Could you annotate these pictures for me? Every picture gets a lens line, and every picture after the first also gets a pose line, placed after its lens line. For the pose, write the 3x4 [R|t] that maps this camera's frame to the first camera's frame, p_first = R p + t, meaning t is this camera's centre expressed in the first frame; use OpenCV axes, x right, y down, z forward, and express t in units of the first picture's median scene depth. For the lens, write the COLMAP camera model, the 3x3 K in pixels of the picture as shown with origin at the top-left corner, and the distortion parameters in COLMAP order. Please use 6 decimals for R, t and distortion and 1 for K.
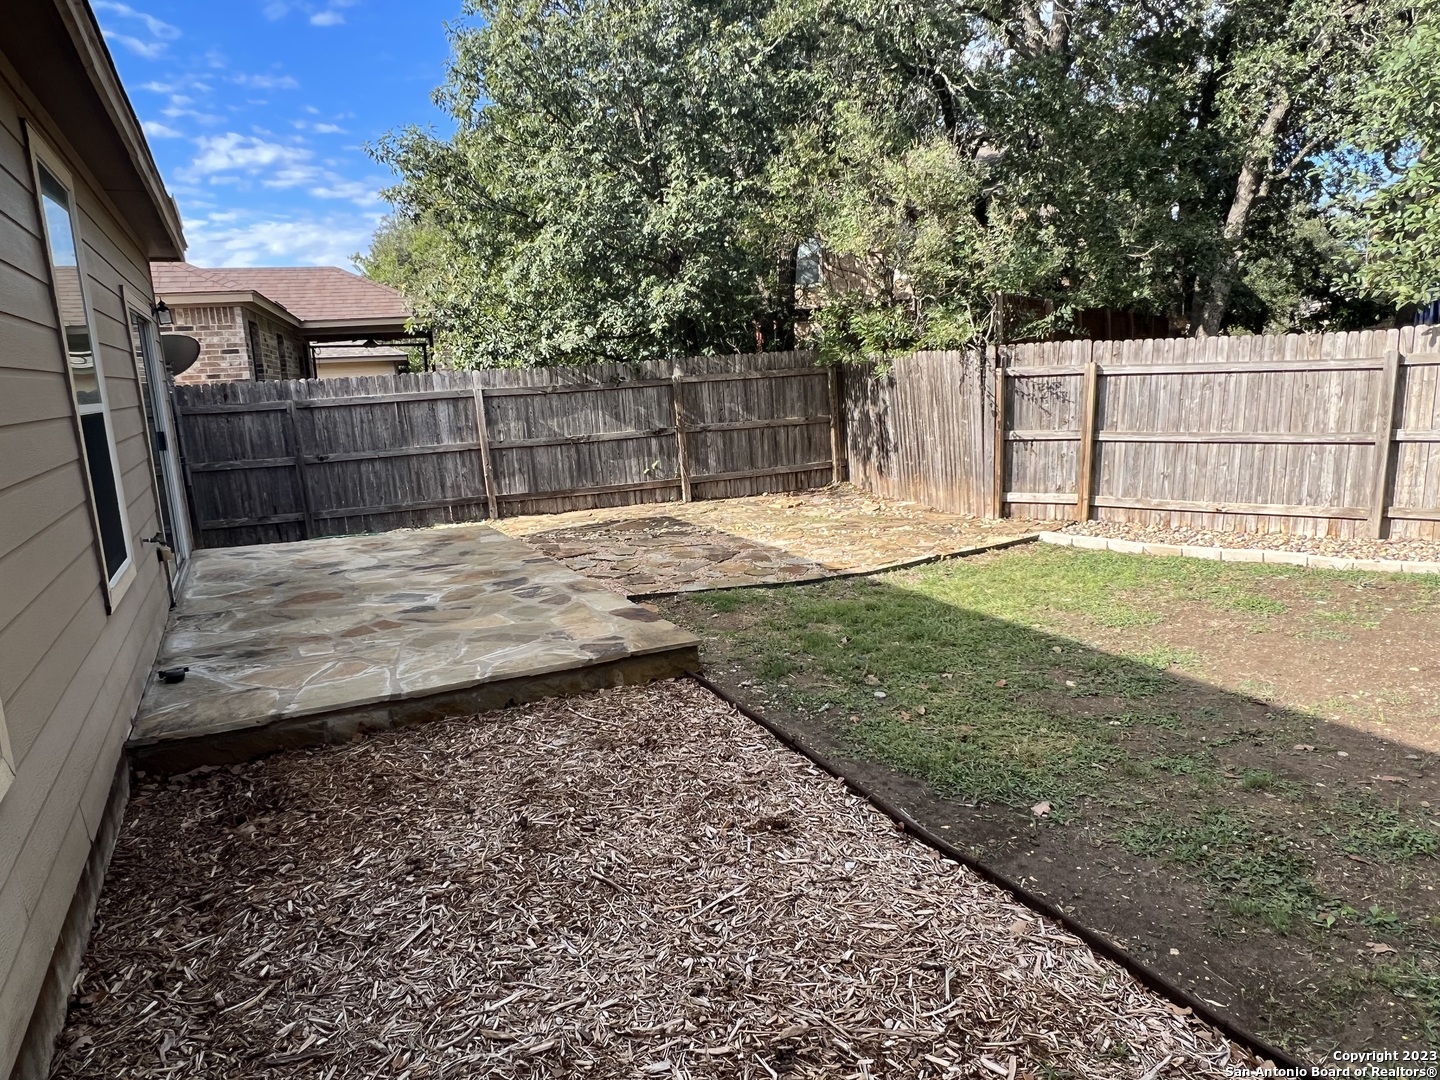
lens RADIAL K [[950.9, 0, 720.0], [0, 950.9, 540.0], [0, 0, 1]] dist [-0.003396, -0.001867]
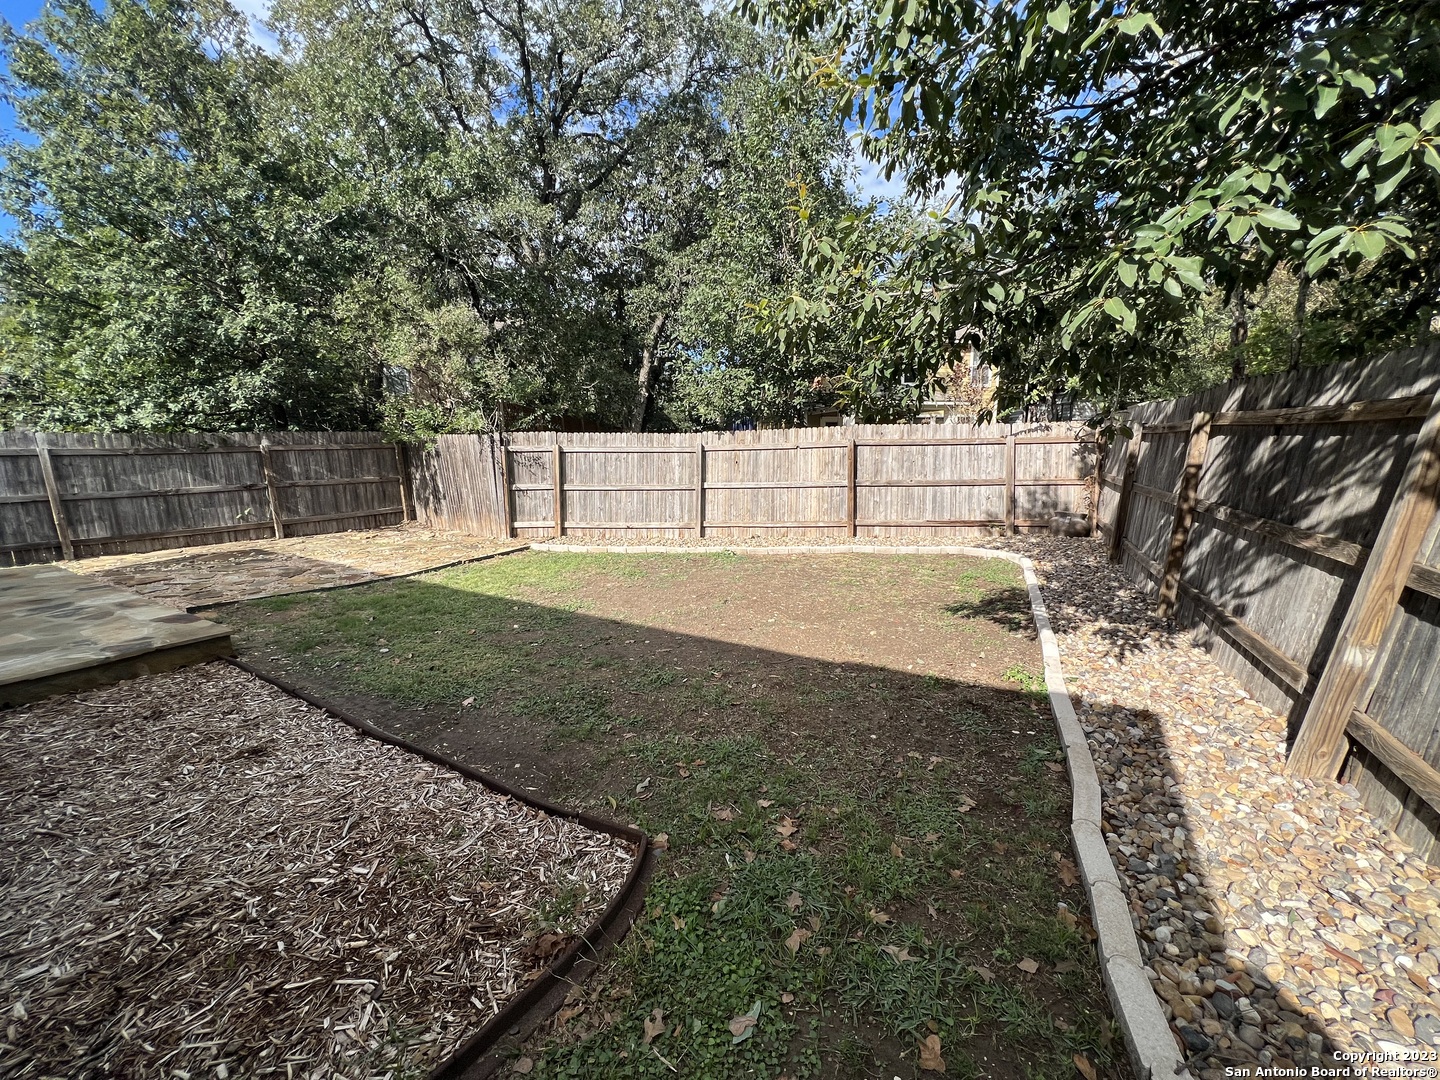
lens RADIAL K [[568.4, 0, 720.0], [0, 568.4, 540.0], [0, 0, 1]] dist [-0.001440, -0.000267]
pose [[0.841241, -0.048241, 0.538503, 0.083050], [0.066433, 0.997687, -0.014404, 0.022558], [-0.536563, 0.047892, 0.842500, -0.023359]]
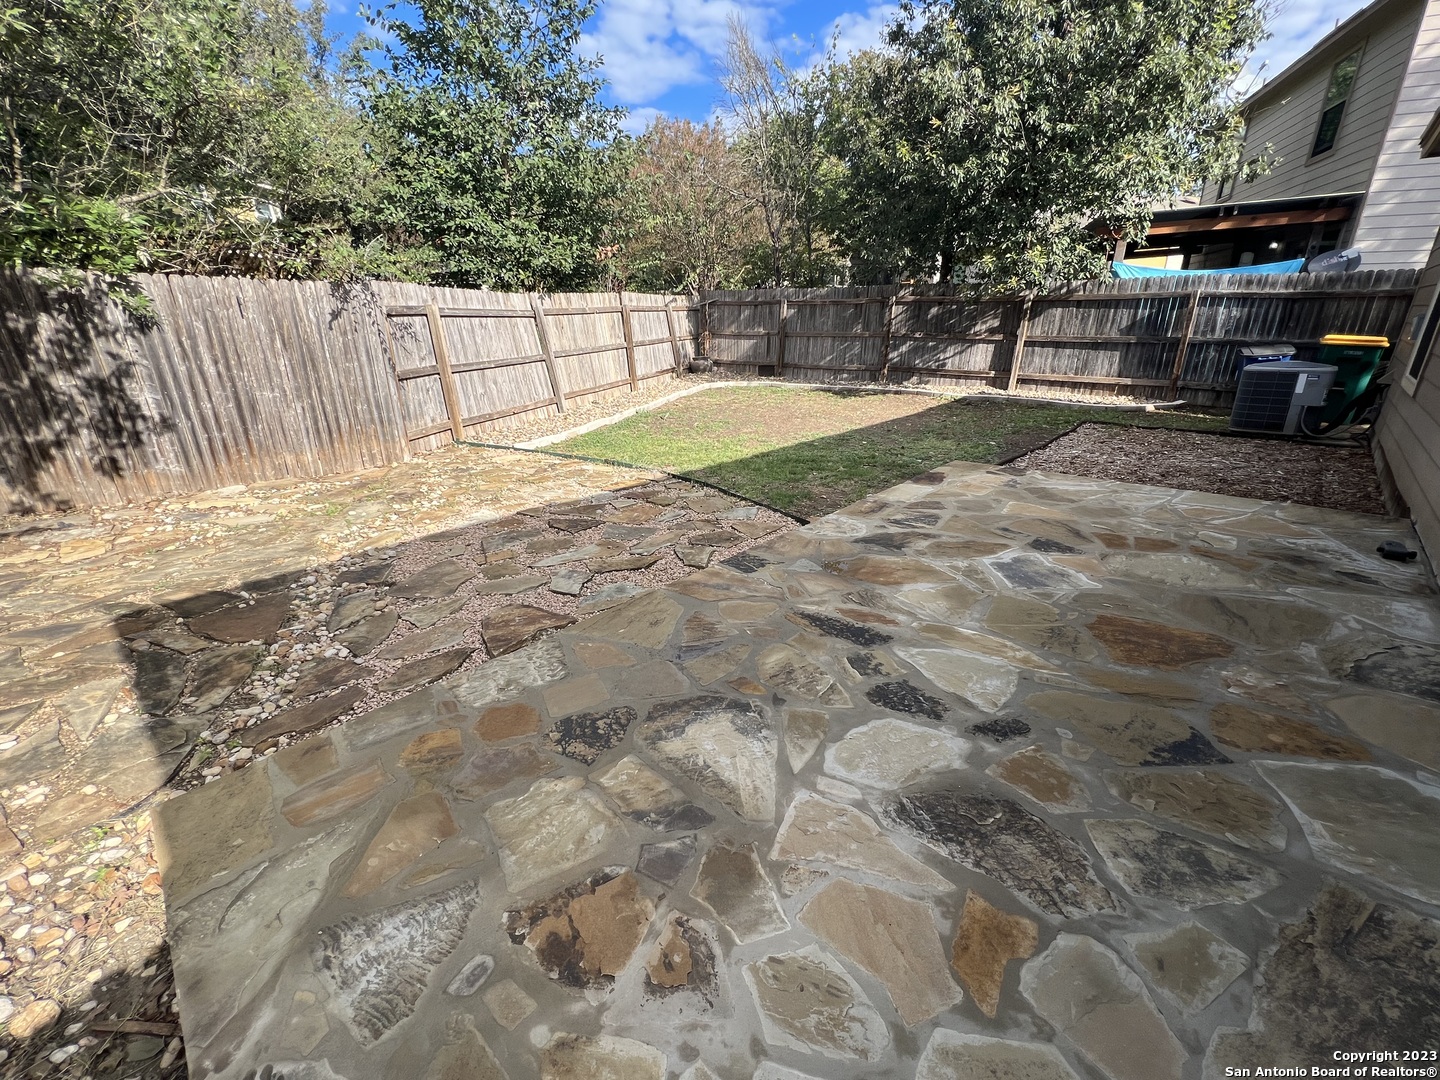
lens RADIAL K [[599.9, 0, 720.0], [0, 599.9, 540.0], [0, 0, 1]] dist [-0.008227, 0.000031]
pose [[-0.350764, -0.283323, 0.892576, -0.510198], [0.196732, 0.909571, 0.366029, -0.135787], [-0.915566, 0.303989, -0.263306, 1.048486]]
